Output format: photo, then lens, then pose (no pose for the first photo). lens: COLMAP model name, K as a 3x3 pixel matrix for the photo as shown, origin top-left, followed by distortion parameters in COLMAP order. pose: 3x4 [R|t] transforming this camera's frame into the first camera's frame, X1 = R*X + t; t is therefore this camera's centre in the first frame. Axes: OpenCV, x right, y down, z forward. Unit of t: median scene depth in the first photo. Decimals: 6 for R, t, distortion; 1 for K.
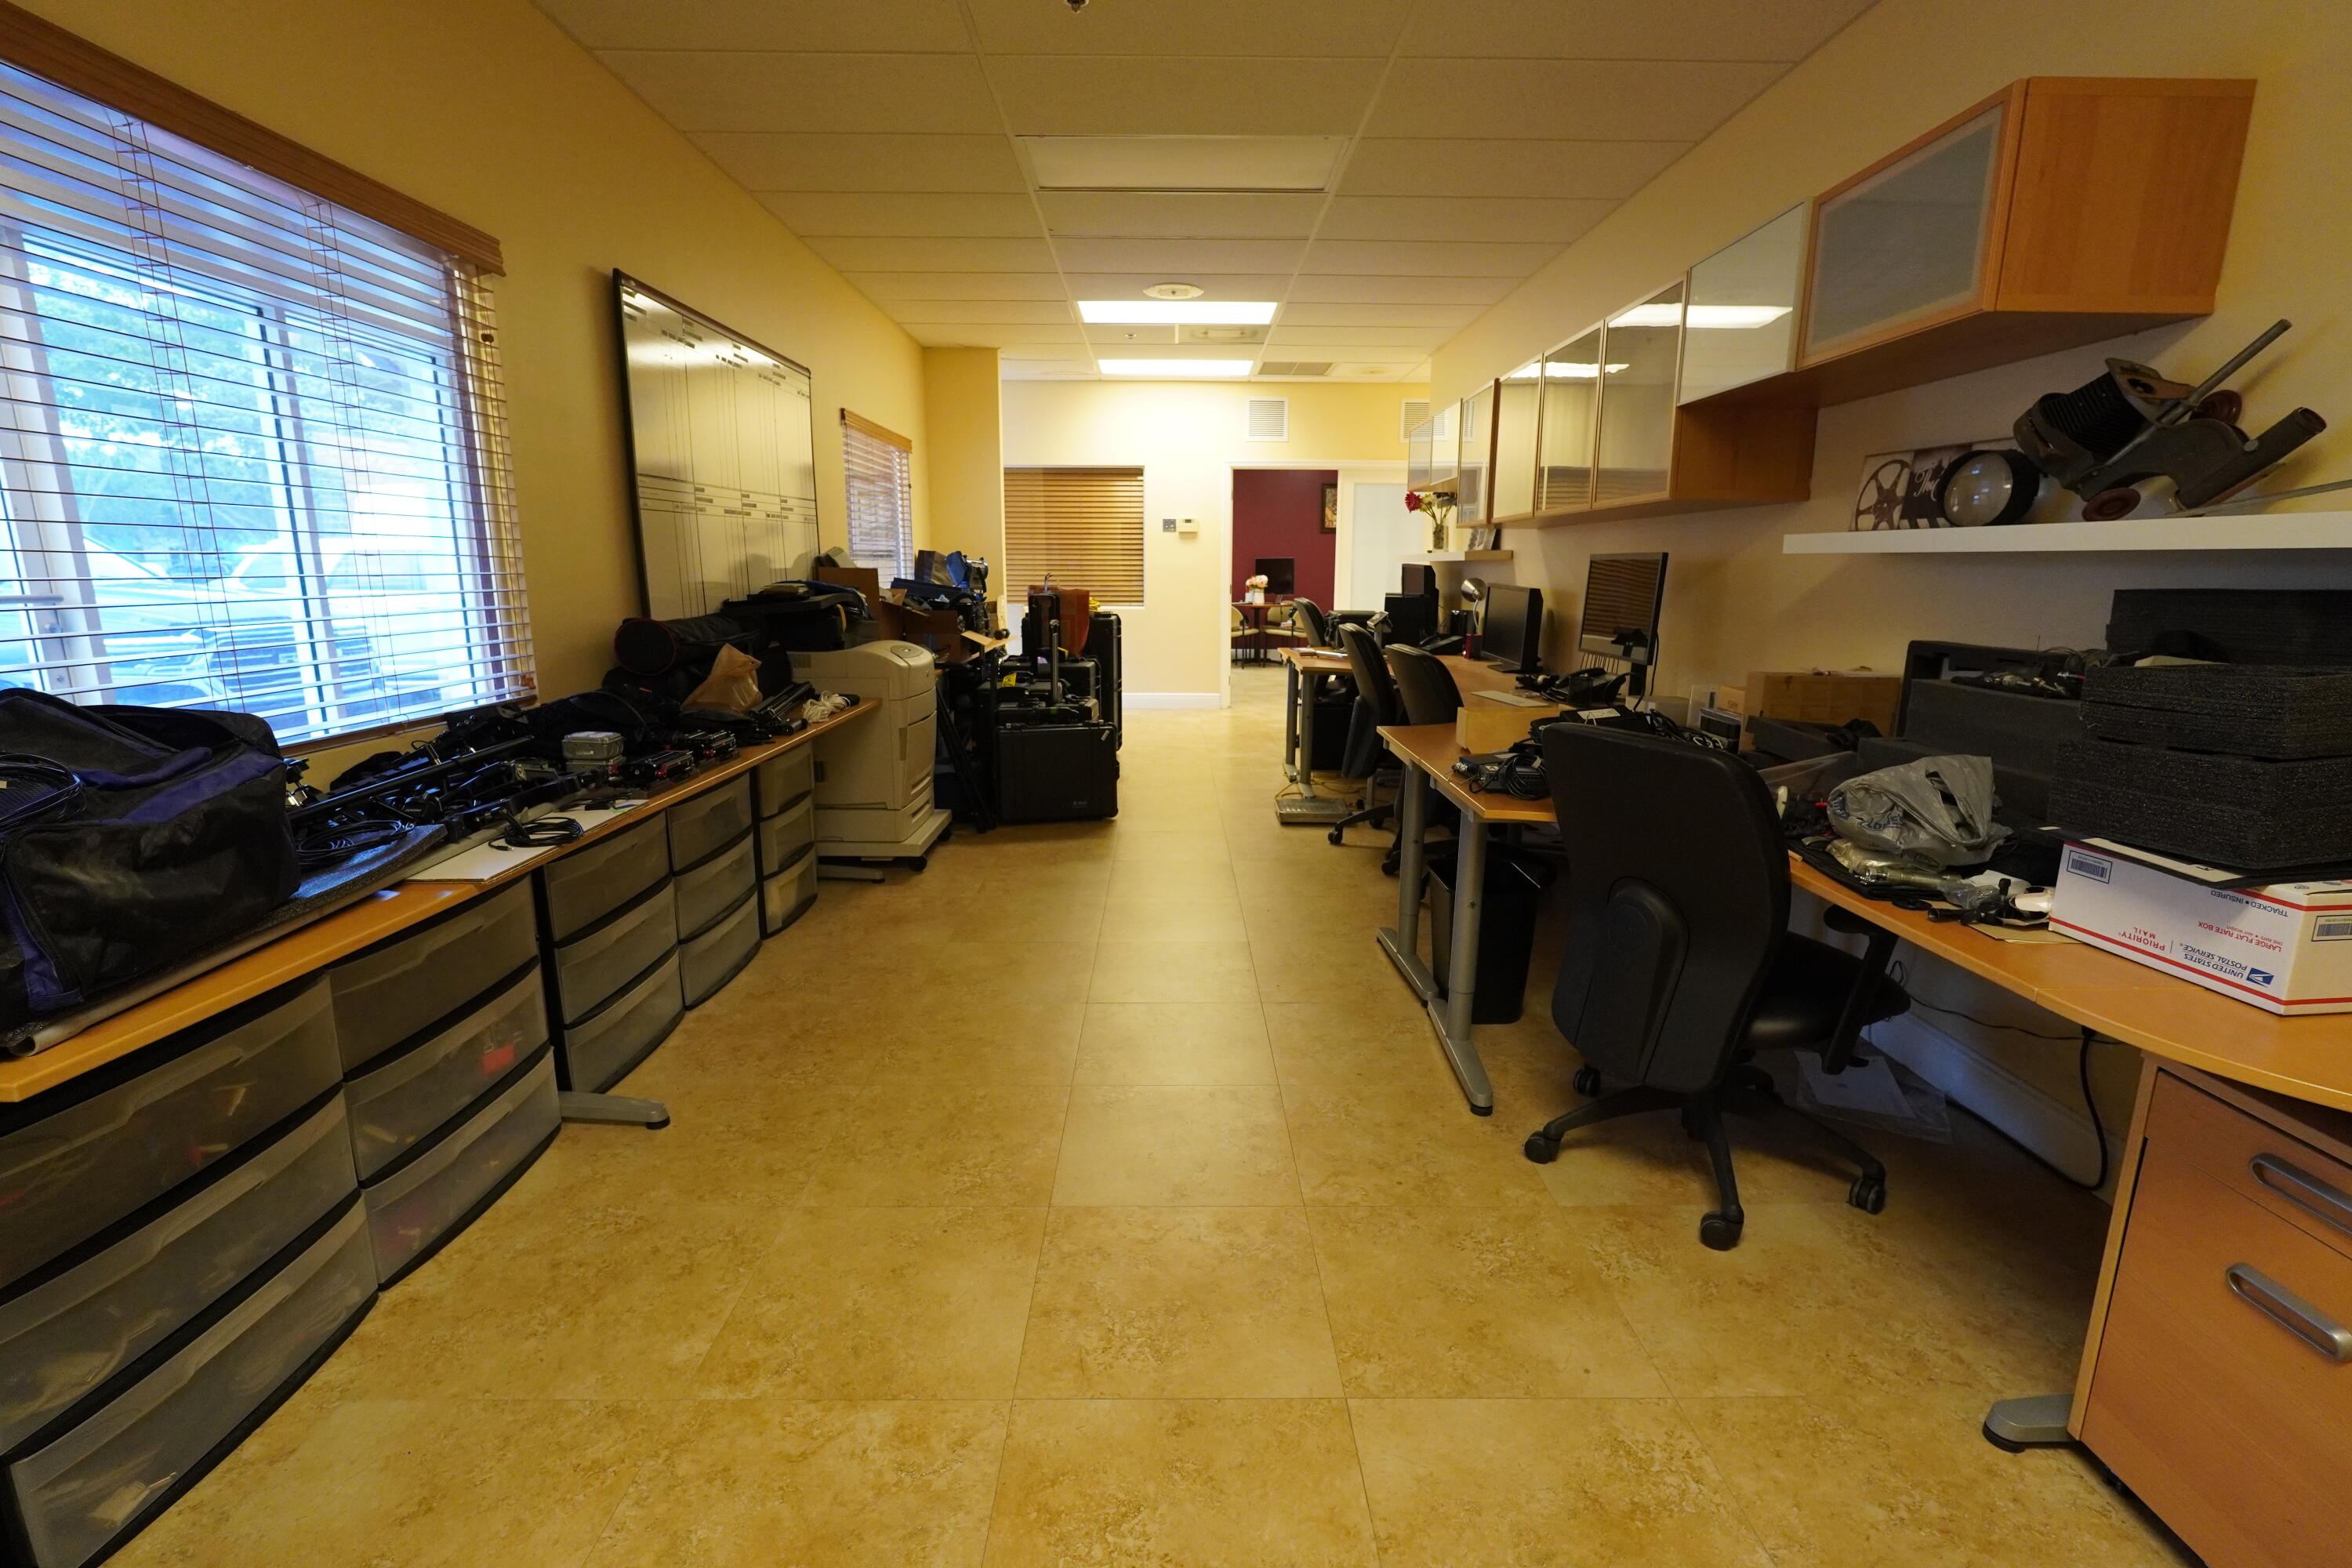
lens RADIAL K [[1075.0, 0, 1169.2], [0, 1075.0, 783.7], [0, 0, 1]] dist [-0.019189, 0.008441]
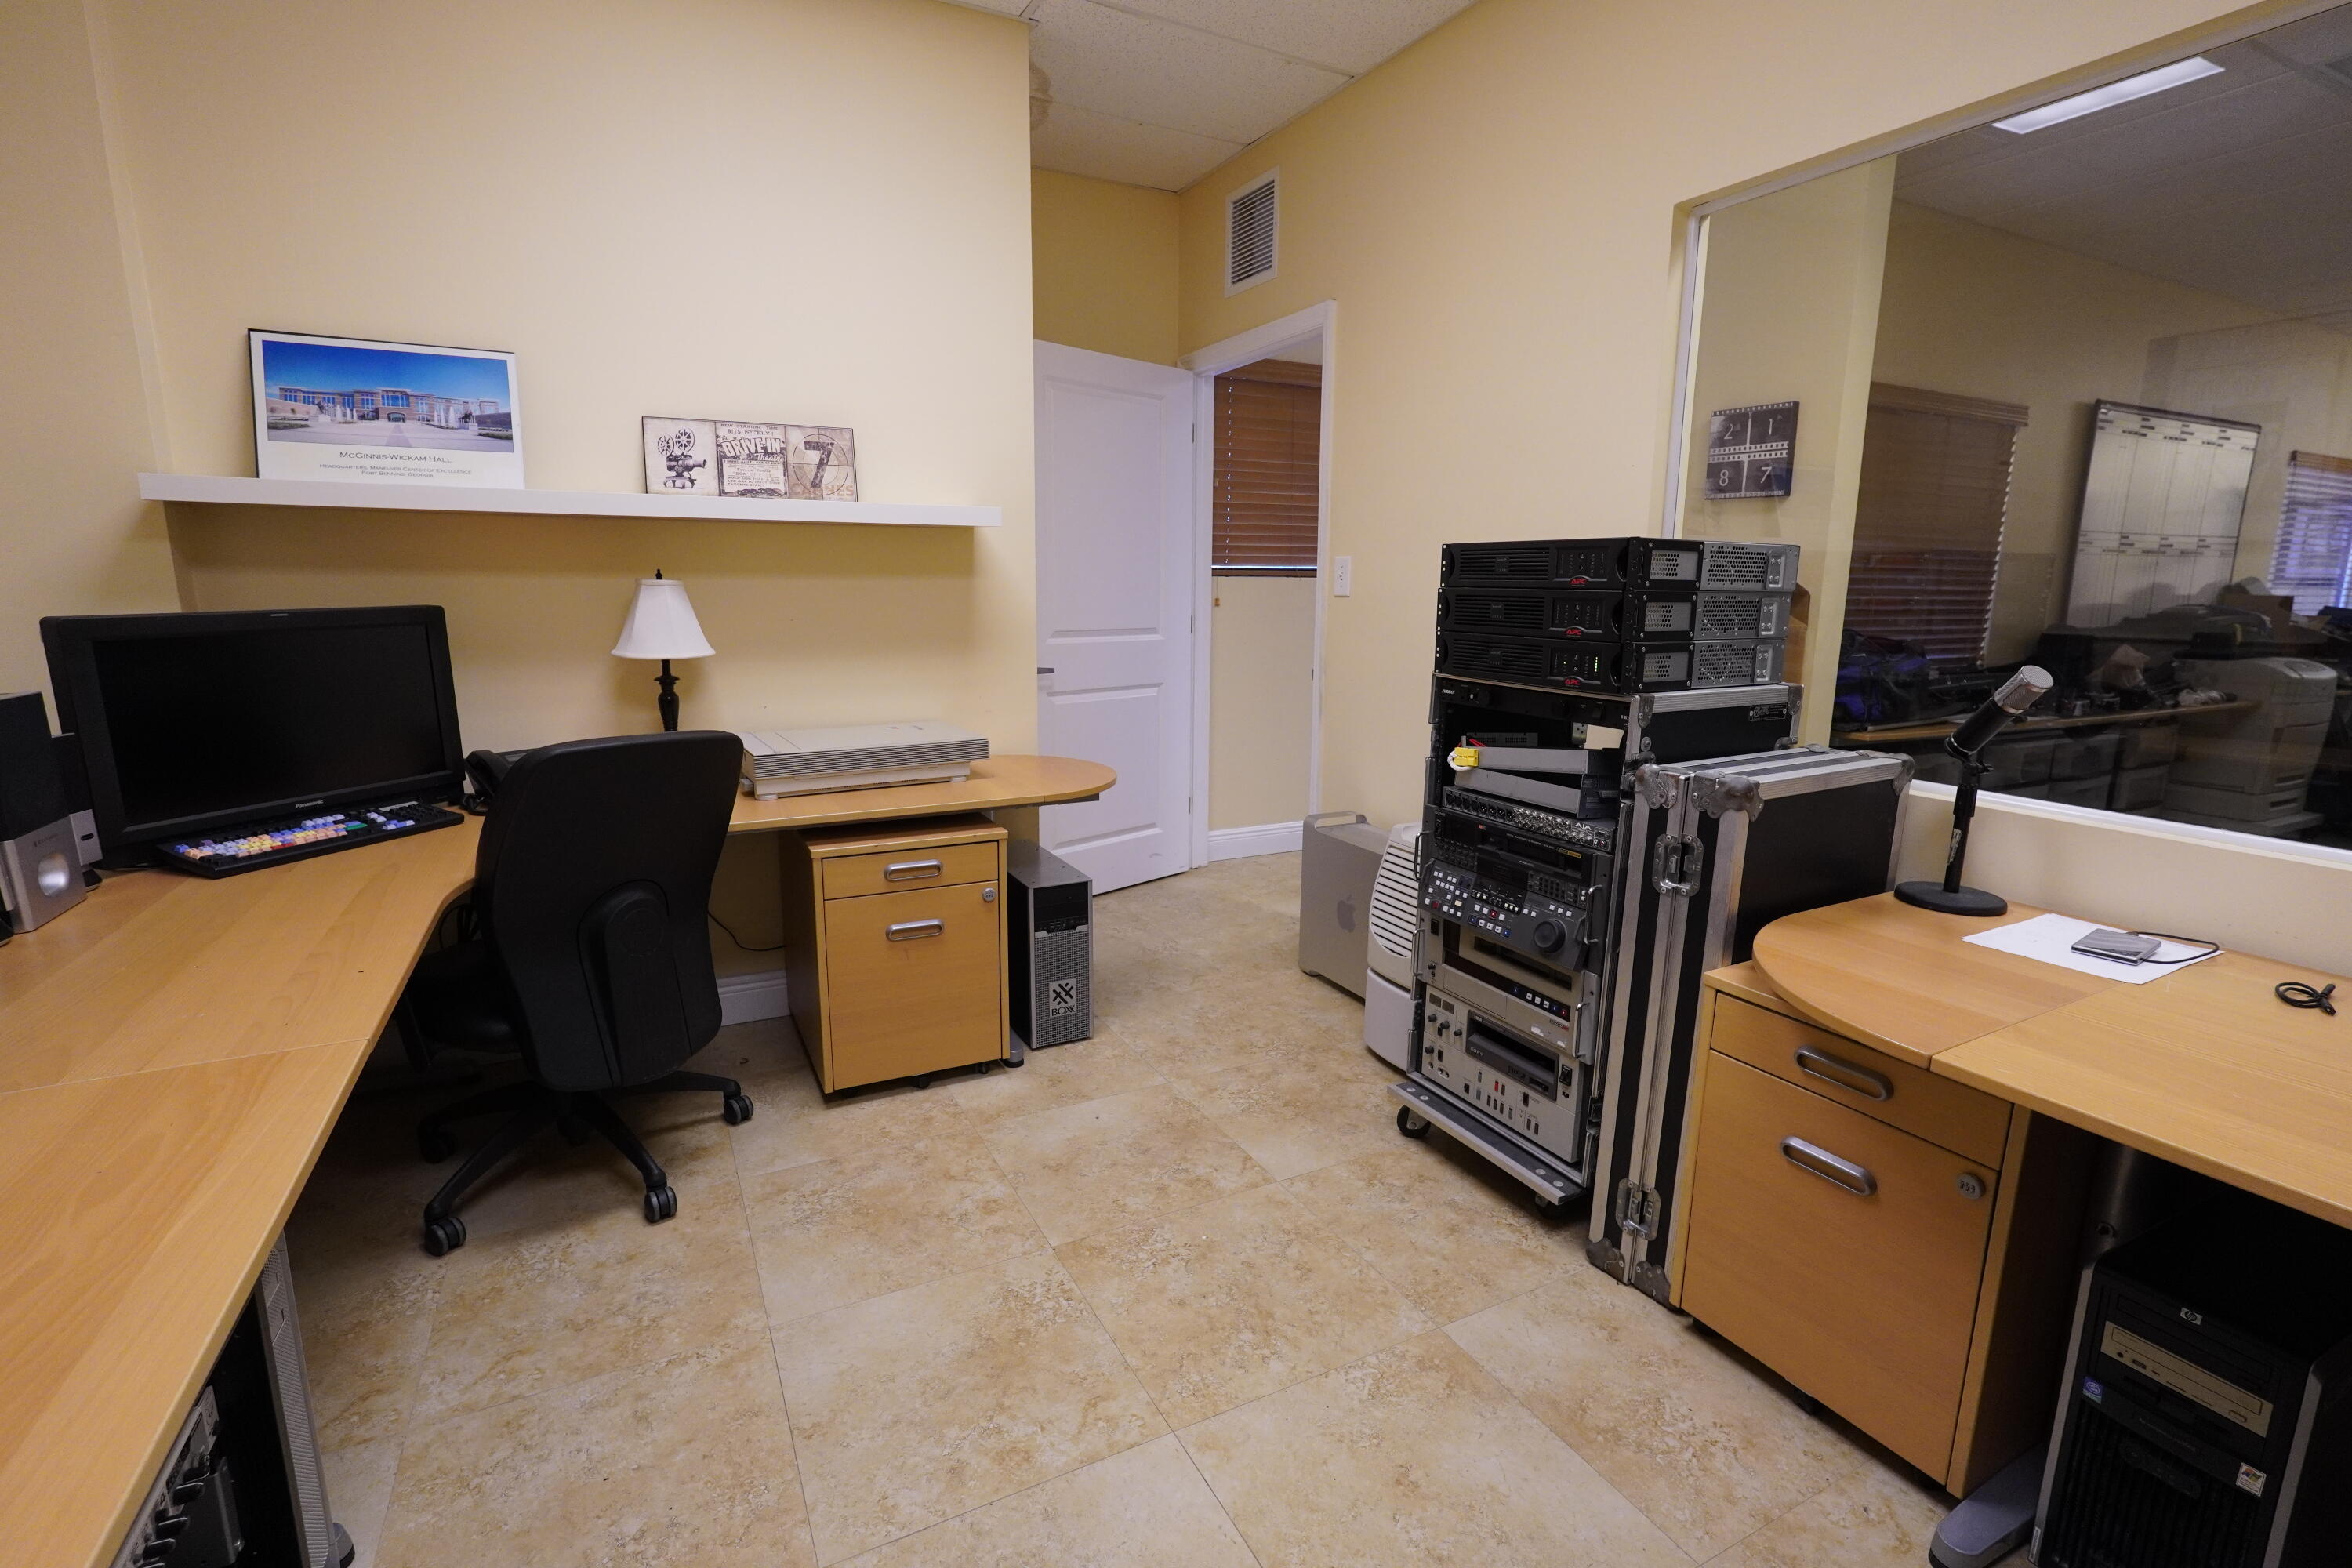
lens RADIAL K [[1075.0, 0, 1168.0], [0, 1075.0, 776.6], [0, 0, 1]] dist [-0.019189, 0.008441]
pose [[0.457577, 0.164876, -0.873750, 0.227527], [-0.186165, 0.978643, 0.087176, 0.126920], [0.869463, 0.122772, 0.478499, -0.634954]]
